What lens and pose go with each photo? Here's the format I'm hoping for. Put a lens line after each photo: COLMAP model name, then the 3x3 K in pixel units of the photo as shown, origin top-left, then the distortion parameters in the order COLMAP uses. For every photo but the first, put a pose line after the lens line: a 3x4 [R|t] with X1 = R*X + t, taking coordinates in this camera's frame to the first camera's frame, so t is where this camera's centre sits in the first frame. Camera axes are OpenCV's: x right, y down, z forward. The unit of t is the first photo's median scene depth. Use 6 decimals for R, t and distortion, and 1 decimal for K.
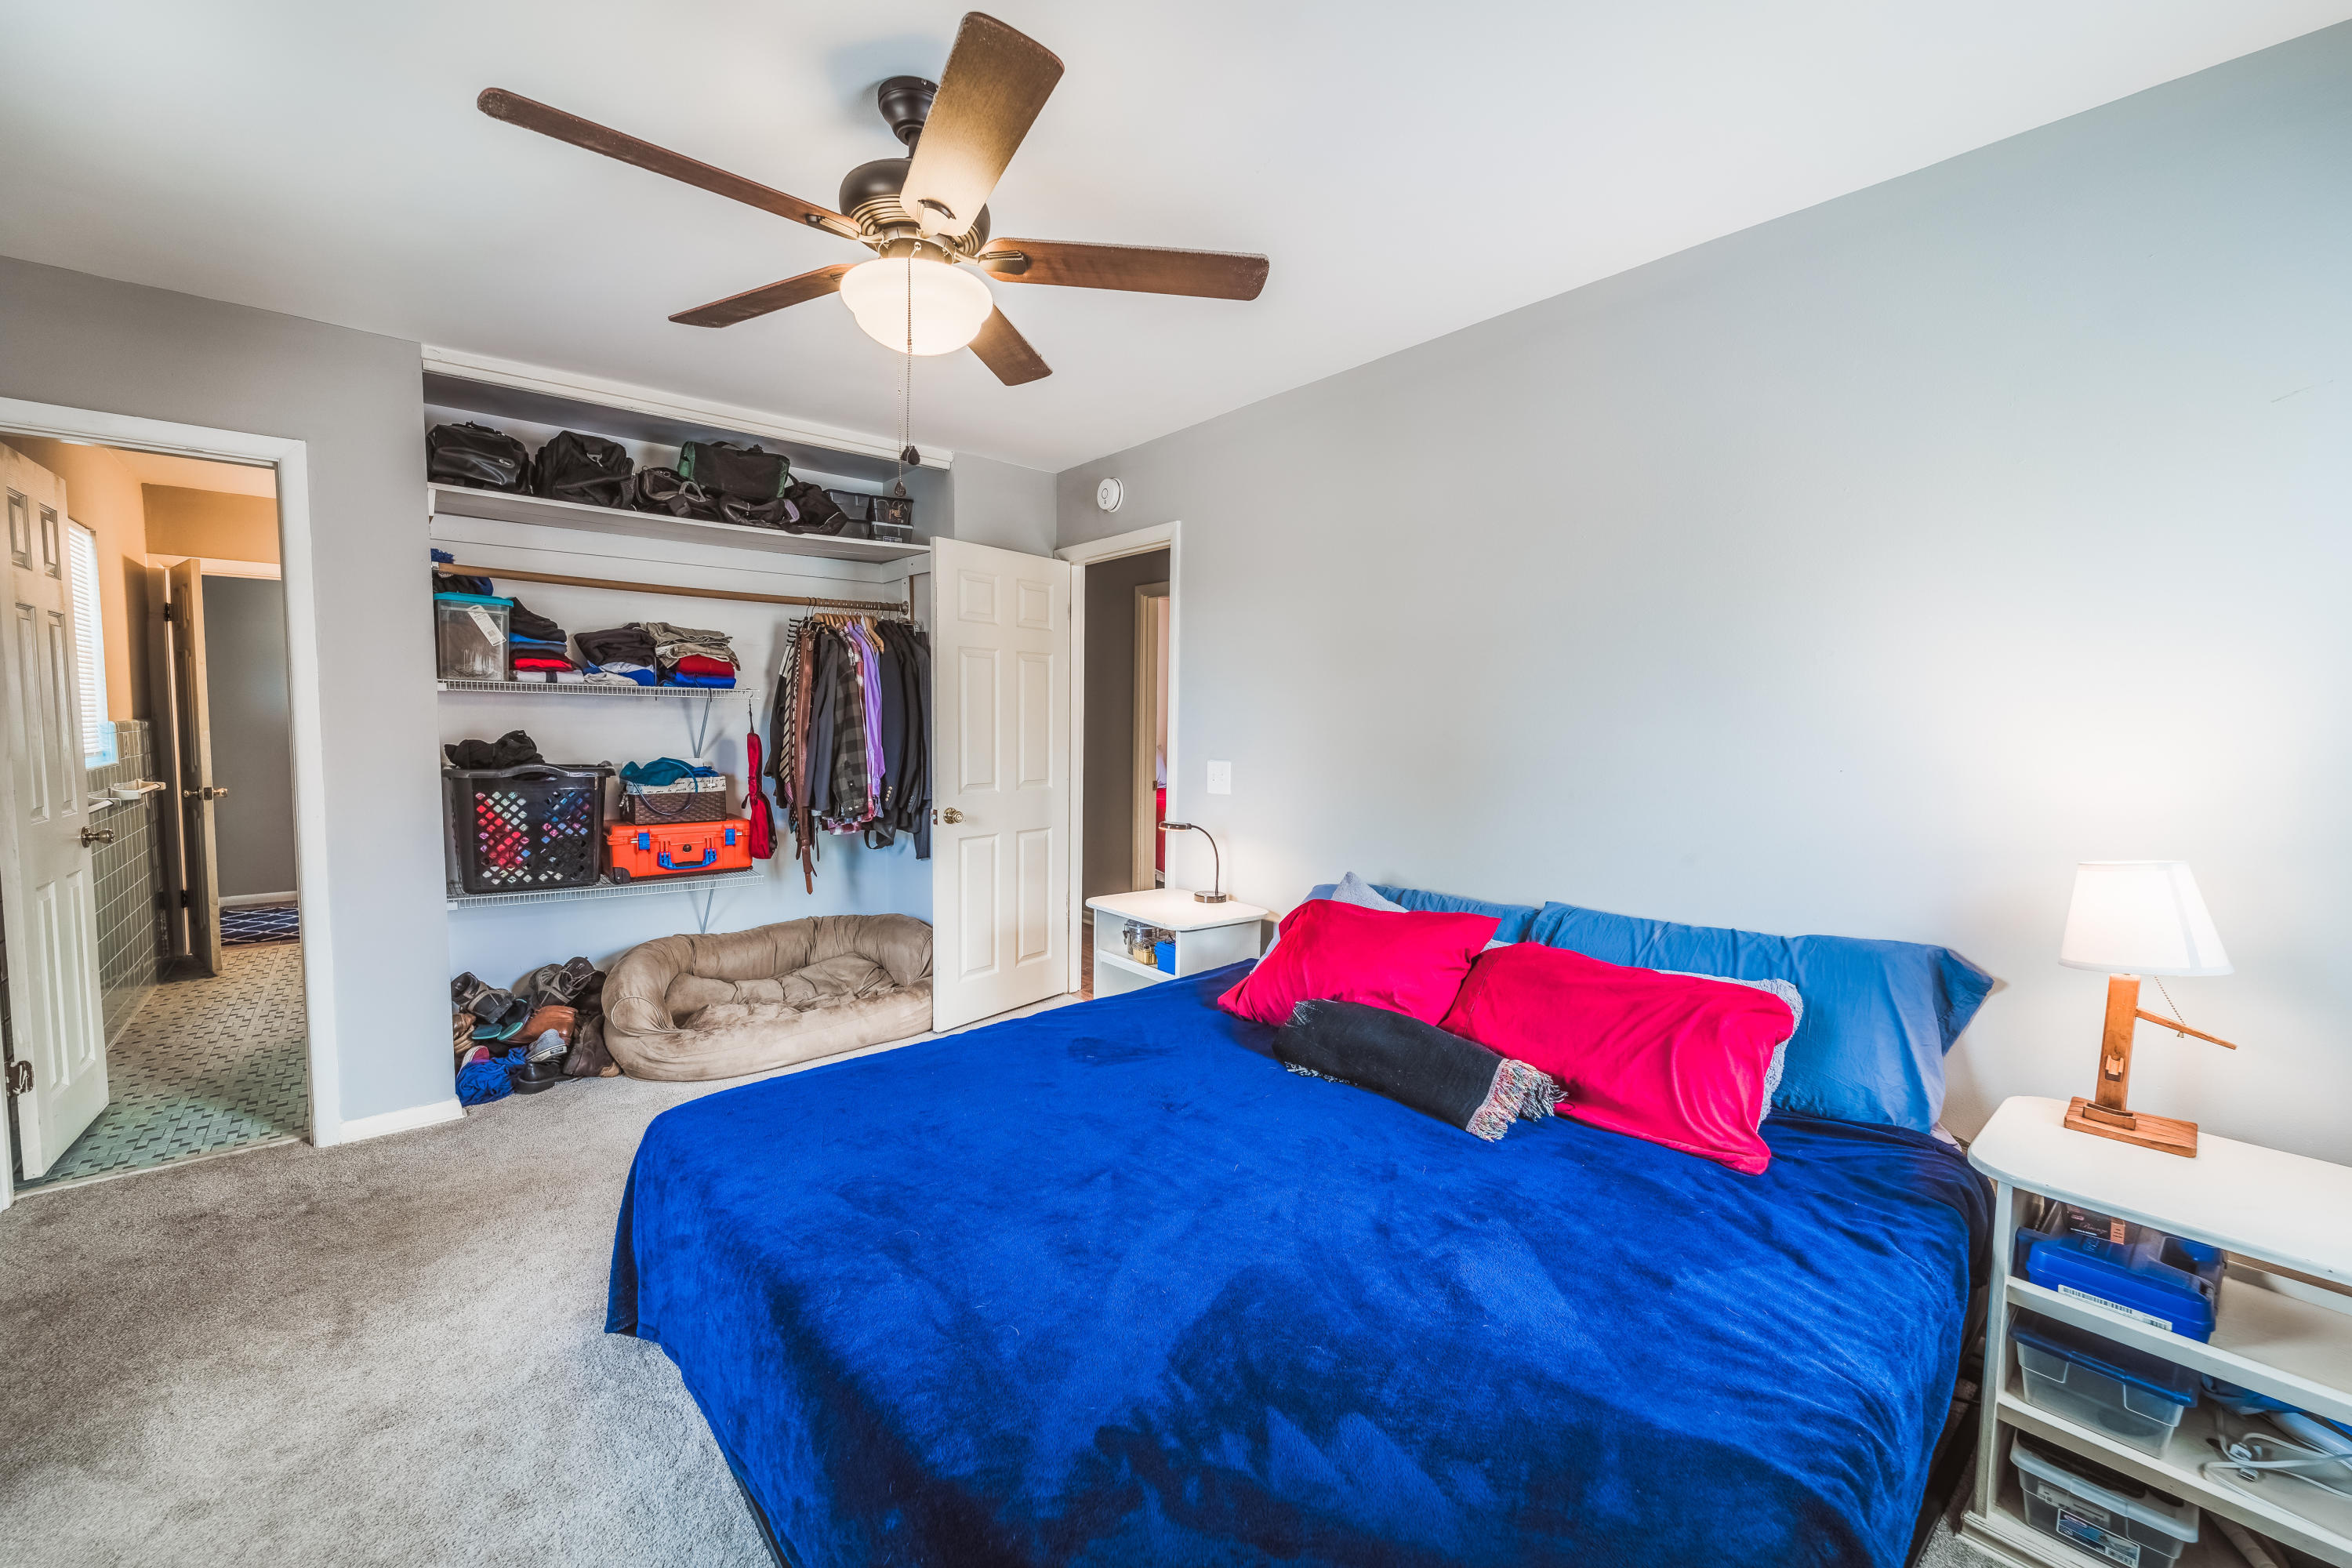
lens RADIAL K [[936.3, 0, 1133.8], [0, 936.3, 785.7], [0, 0, 1]] dist [0.002245, -0.002210]
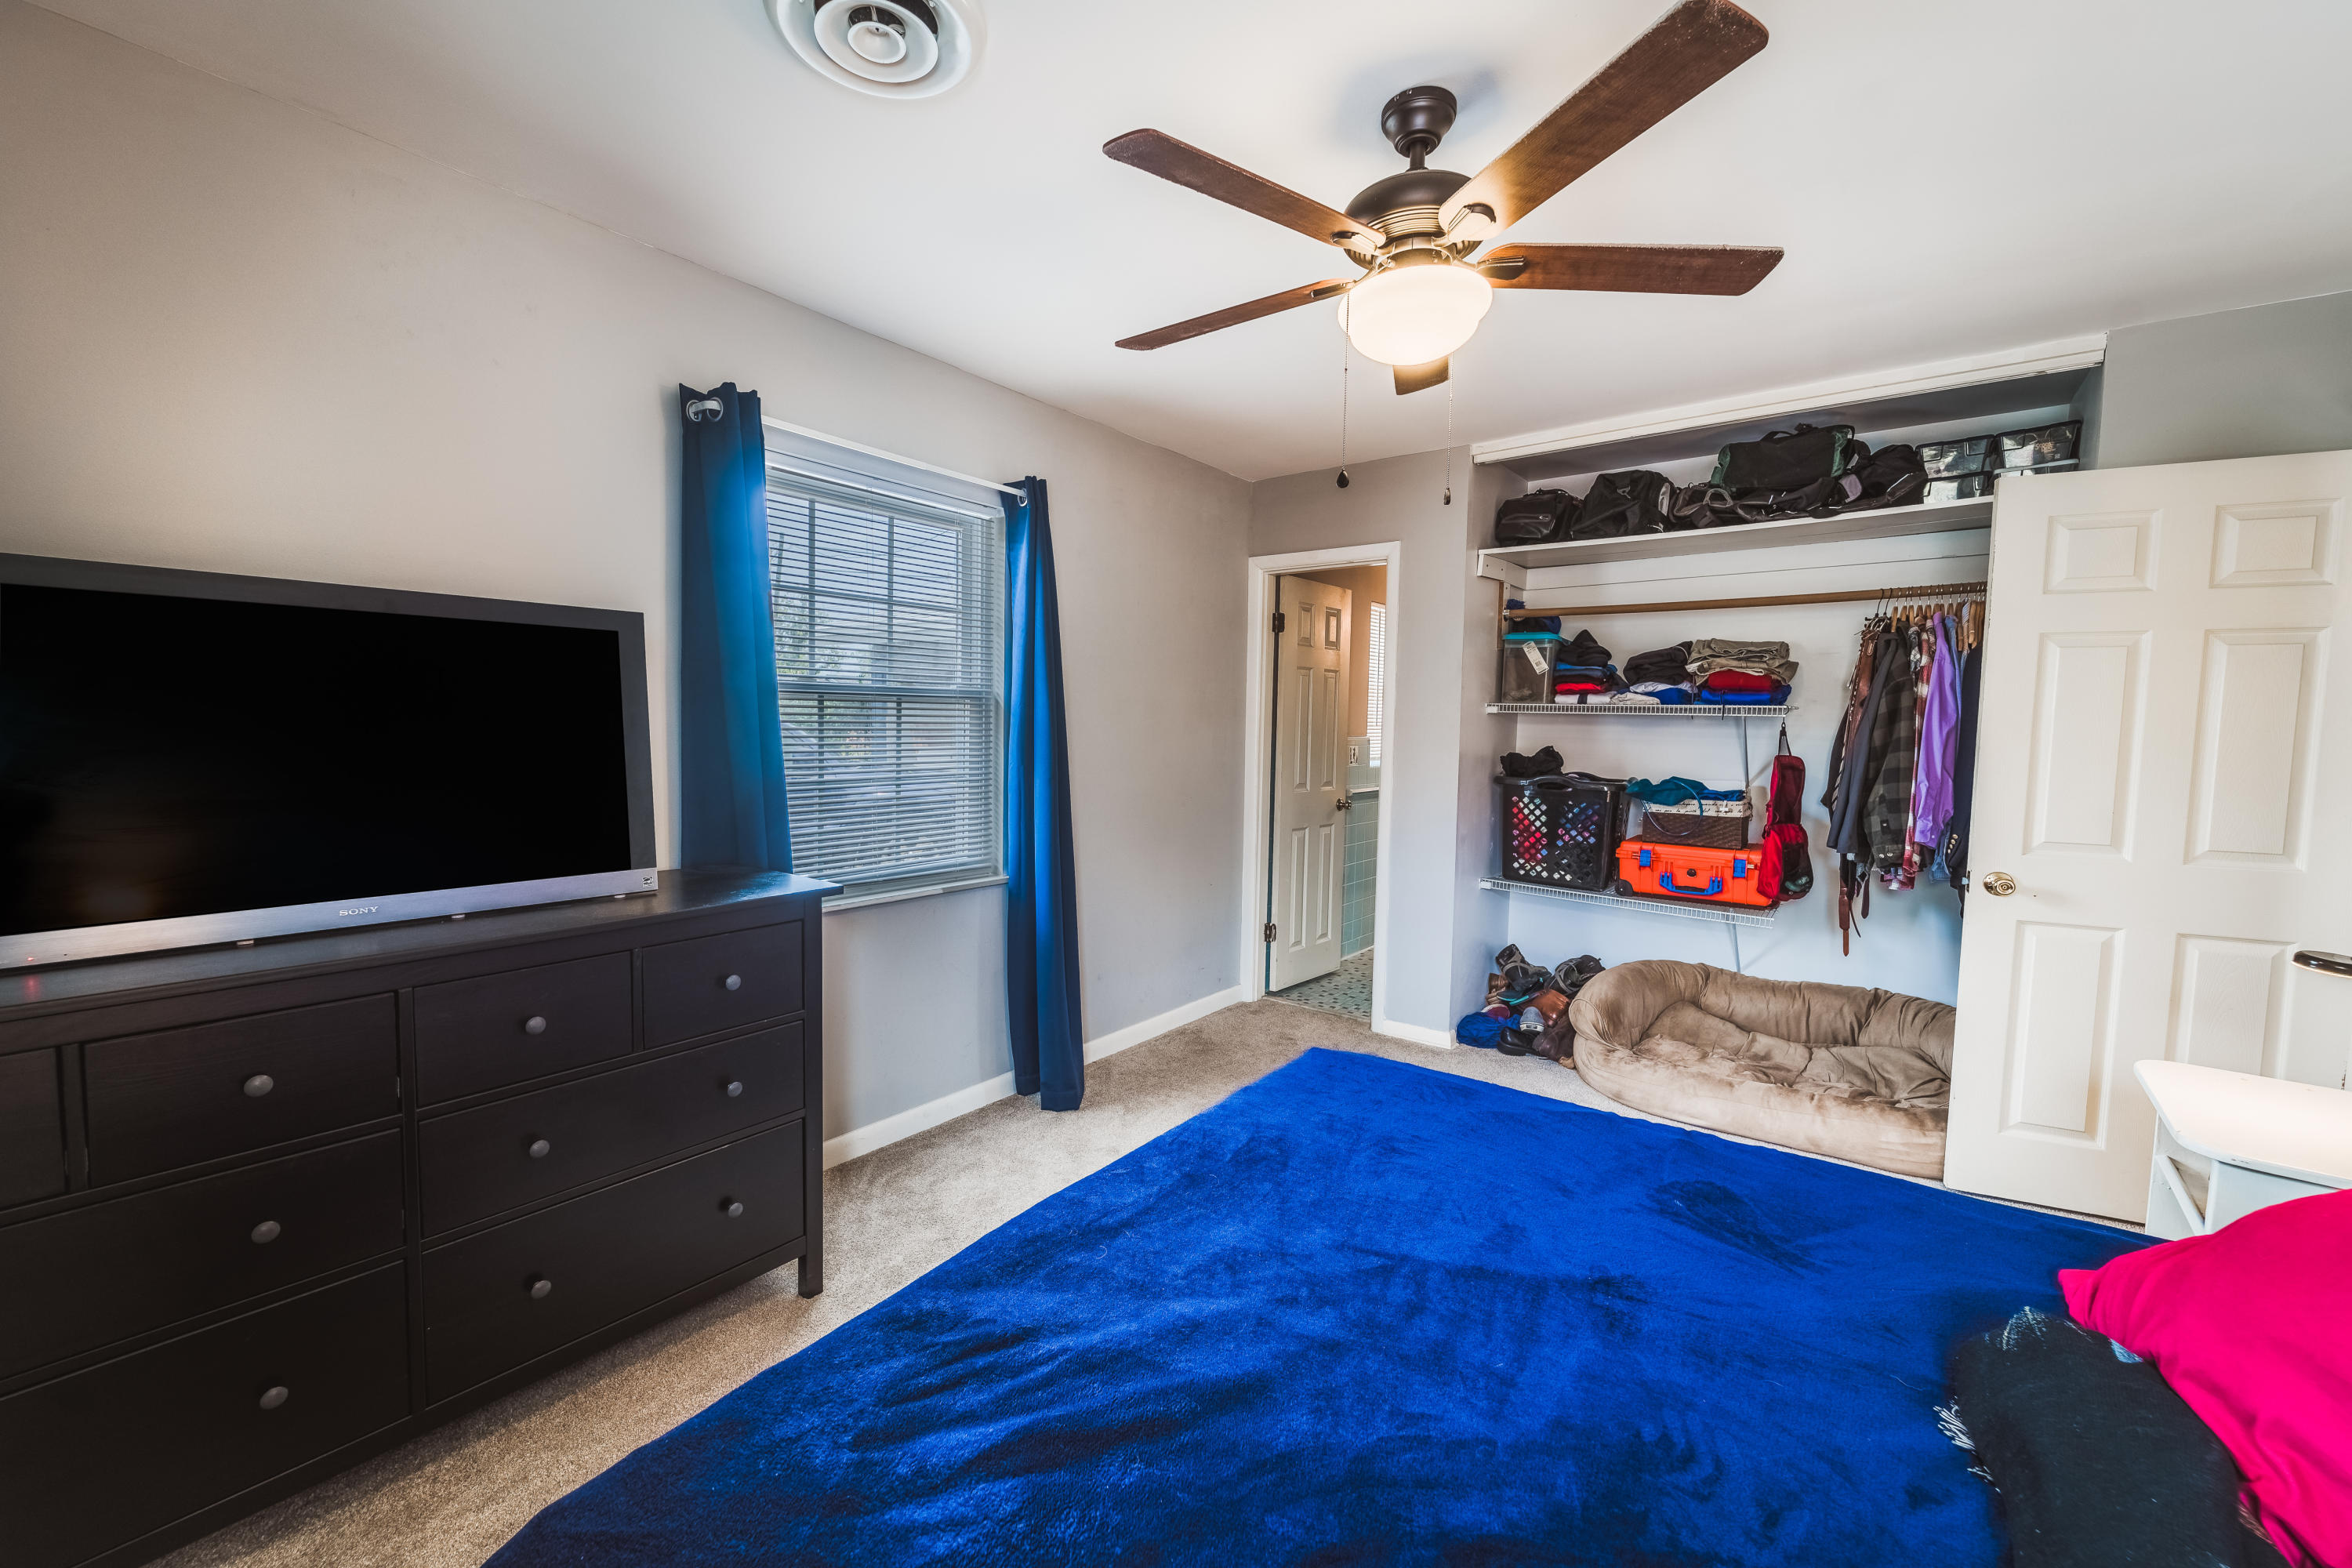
lens RADIAL K [[936.3, 0, 1179.4], [0, 936.3, 785.5], [0, 0, 1]] dist [0.002245, -0.002210]
pose [[0.225403, 0.057972, -0.972539, 0.355664], [-0.083421, 0.995710, 0.040019, -0.017819], [0.970688, 0.072110, 0.229272, 0.284437]]
